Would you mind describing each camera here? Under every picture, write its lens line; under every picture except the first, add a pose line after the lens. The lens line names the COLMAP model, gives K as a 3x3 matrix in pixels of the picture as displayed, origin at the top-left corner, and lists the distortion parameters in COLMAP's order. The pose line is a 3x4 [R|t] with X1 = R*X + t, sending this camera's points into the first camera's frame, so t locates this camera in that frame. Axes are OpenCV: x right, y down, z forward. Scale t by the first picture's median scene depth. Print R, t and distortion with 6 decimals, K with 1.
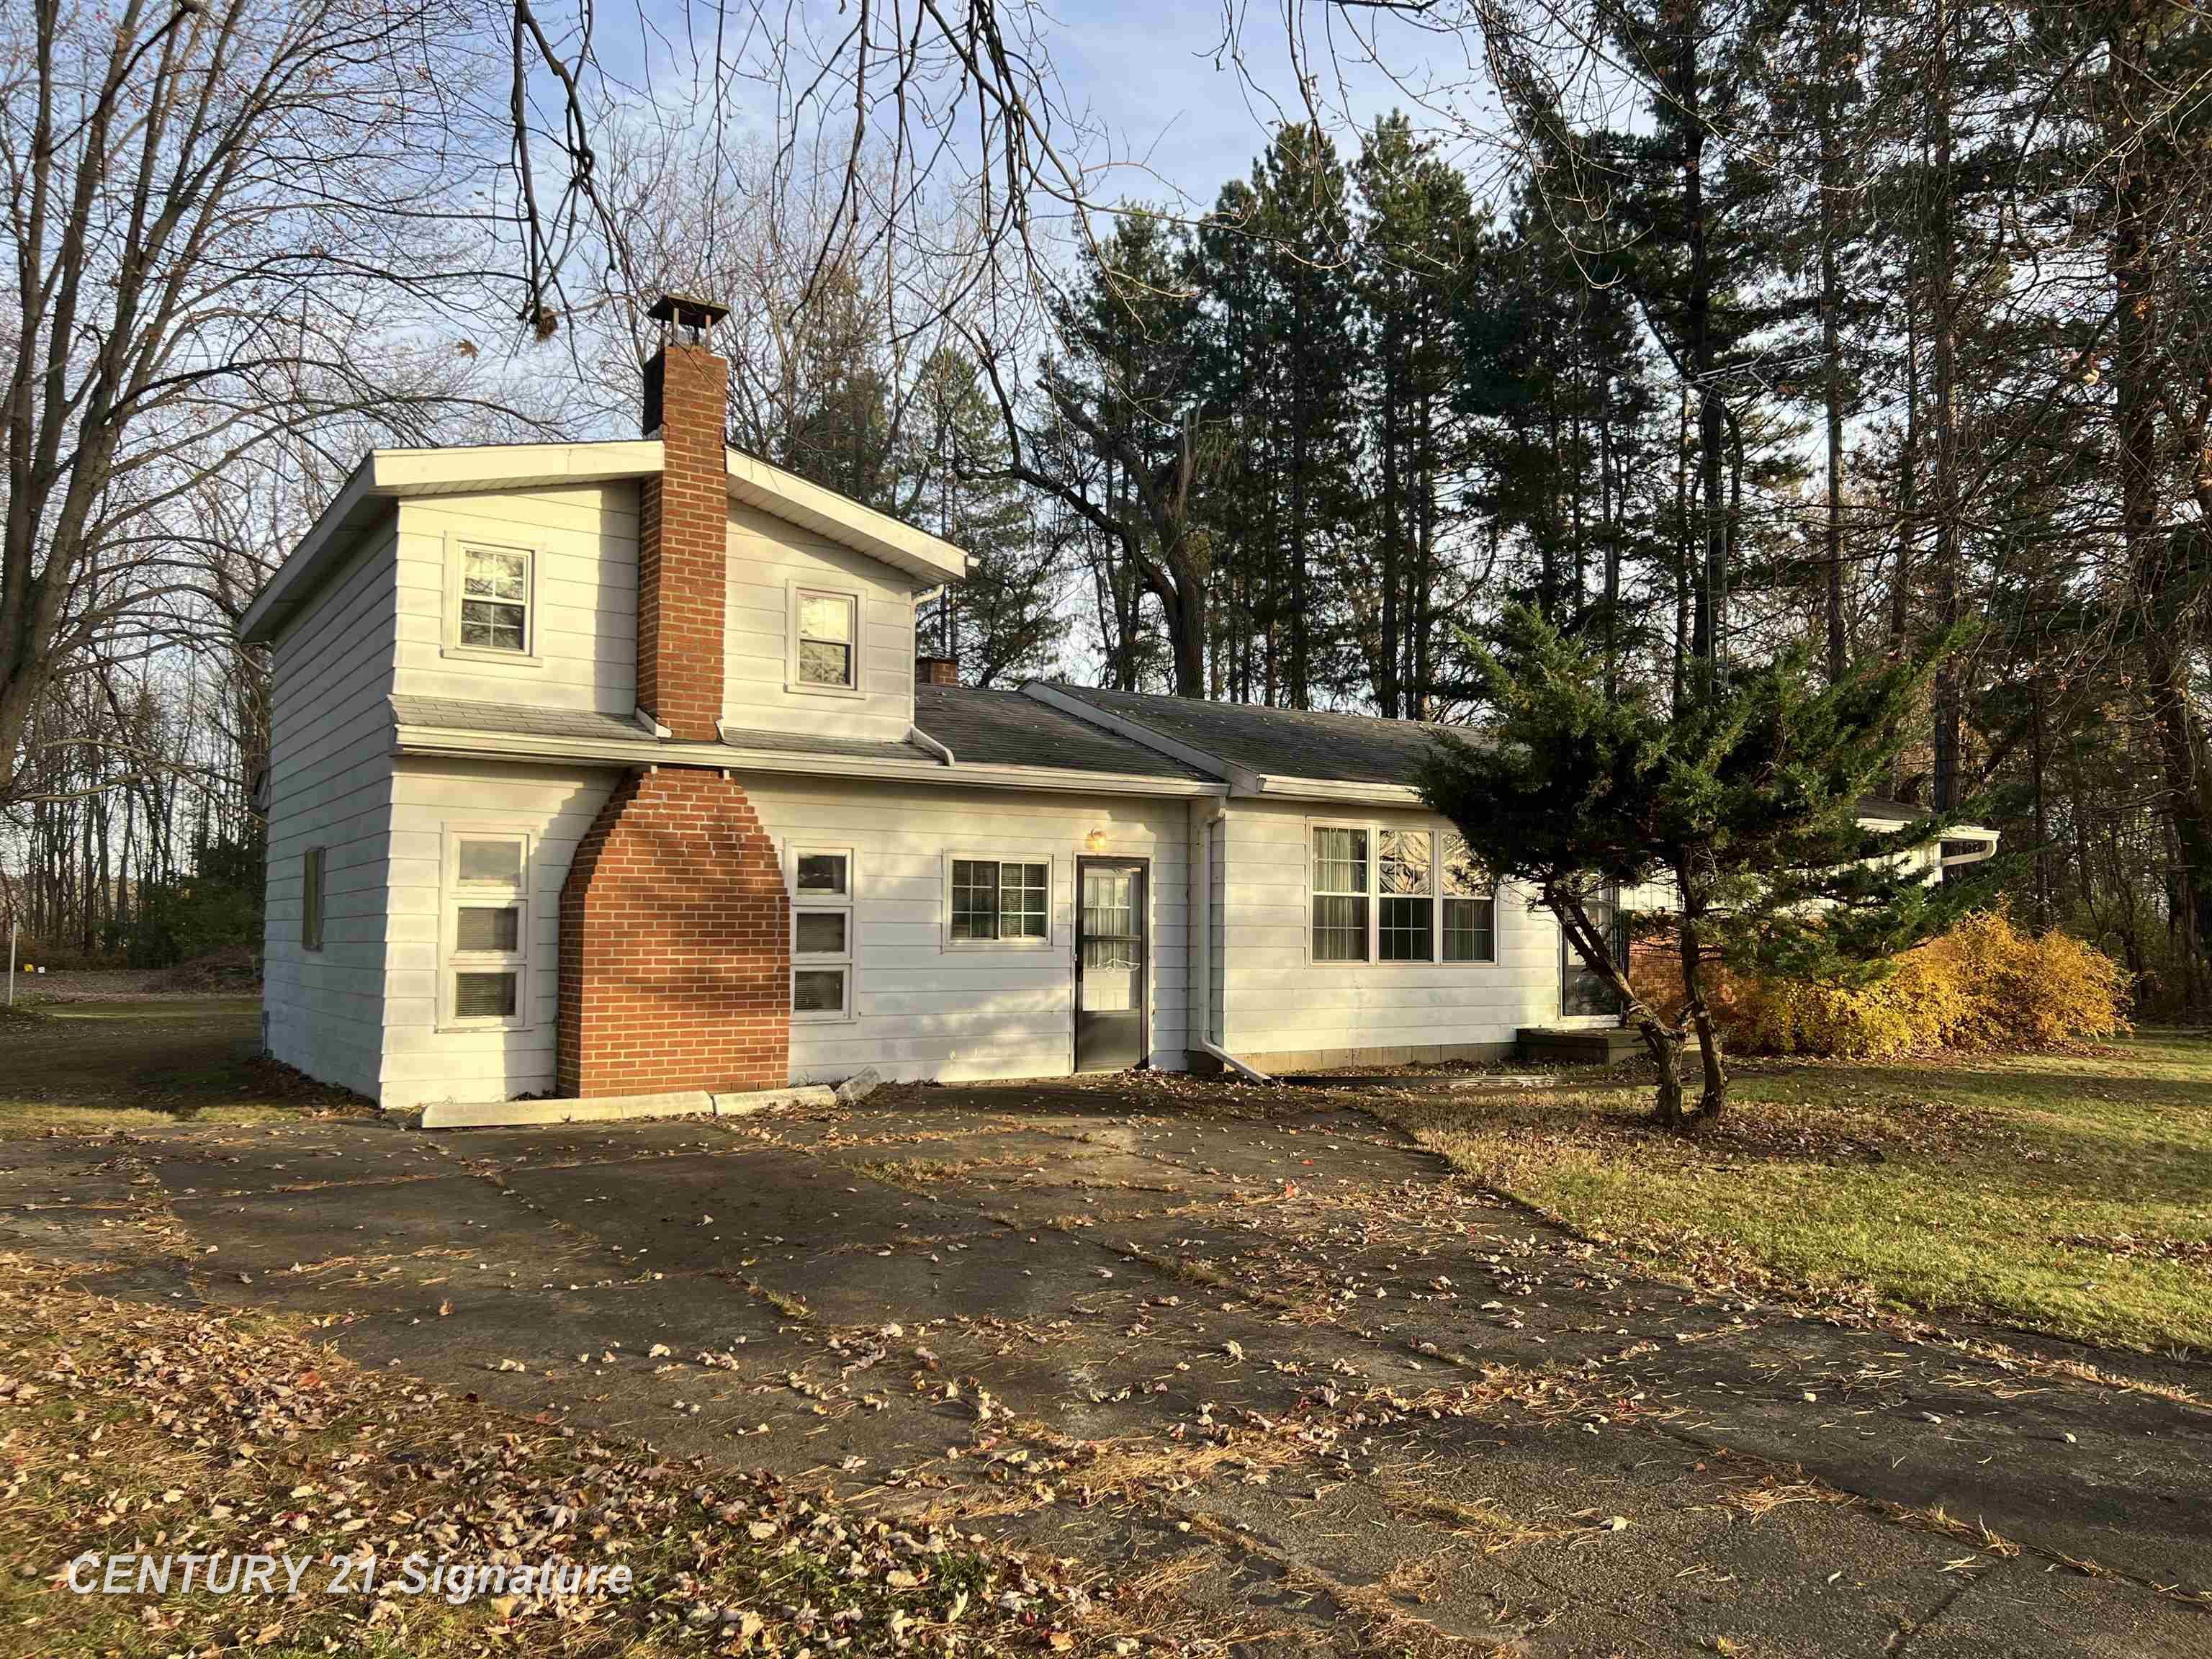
lens RADIAL K [[1664.6, 0, 1110.5], [0, 1664.6, 825.7], [0, 0, 1]] dist [0.034359, -0.039559]
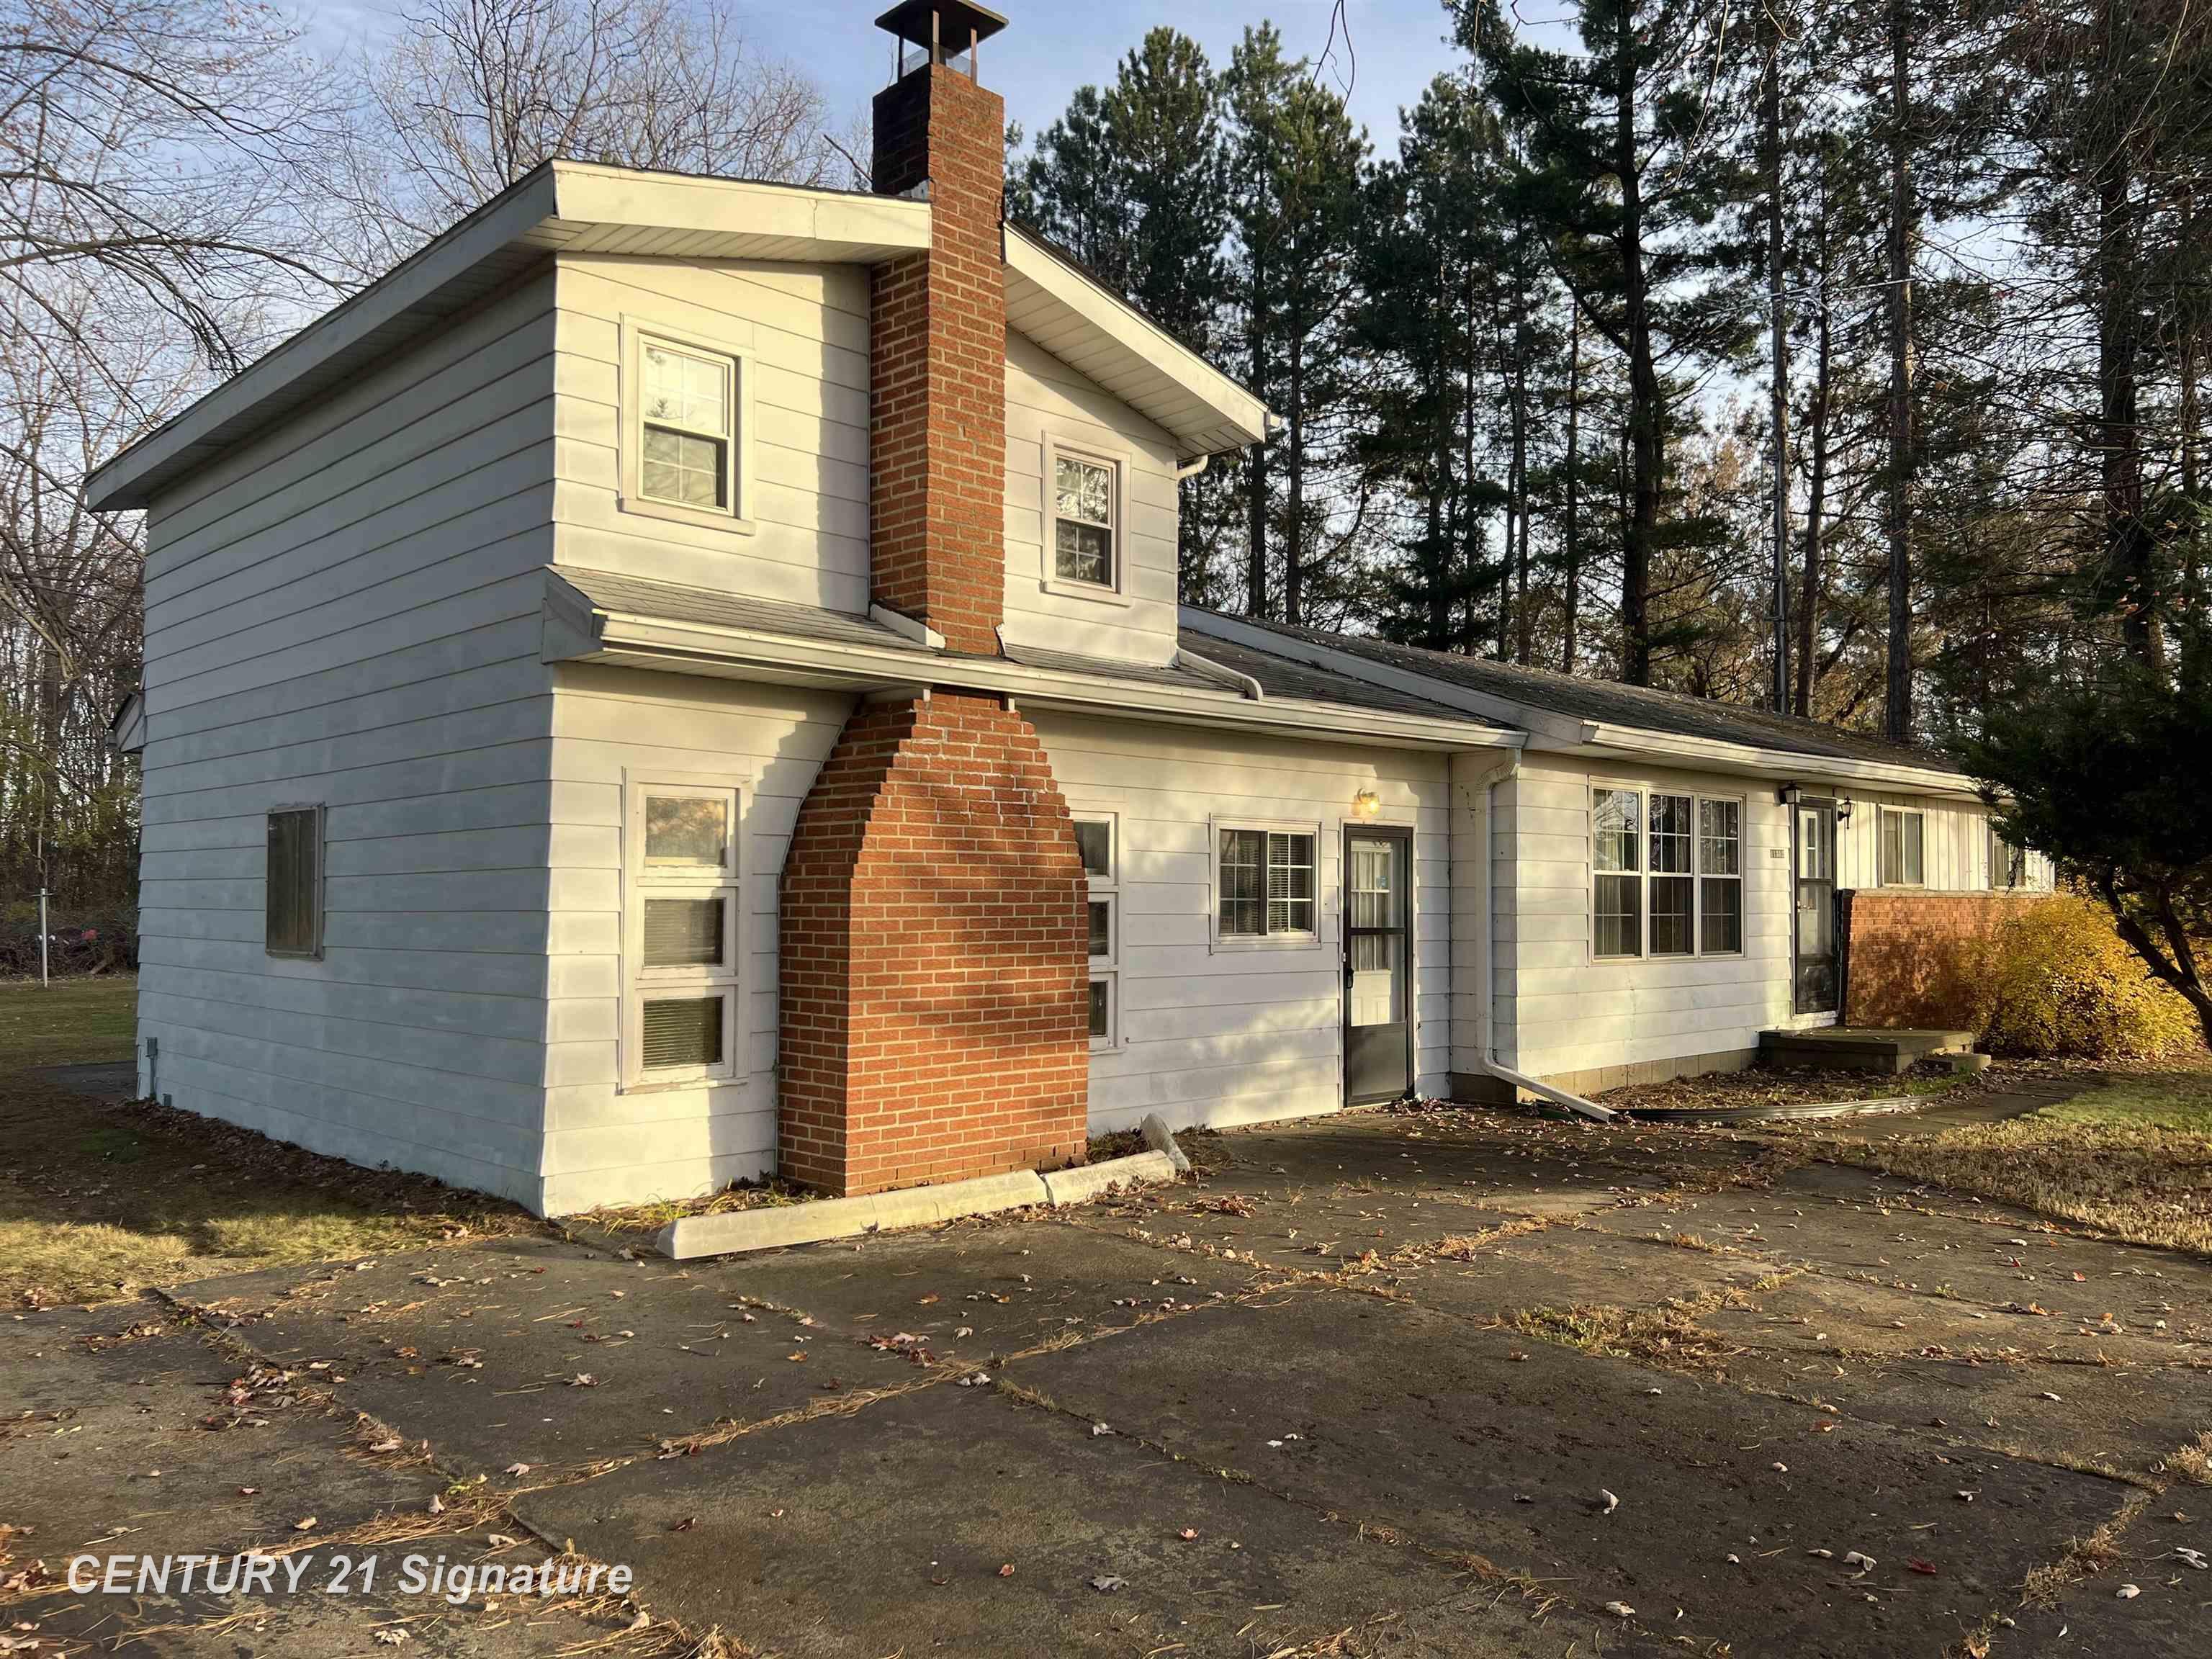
lens RADIAL K [[1664.6, 0, 1105.5], [0, 1664.6, 841.3], [0, 0, 1]] dist [0.034359, -0.039559]
pose [[0.982160, 0.003239, 0.188017, -0.277692], [-0.008712, 0.999562, 0.028289, 0.005233], [-0.187843, -0.029423, 0.981758, 0.273440]]
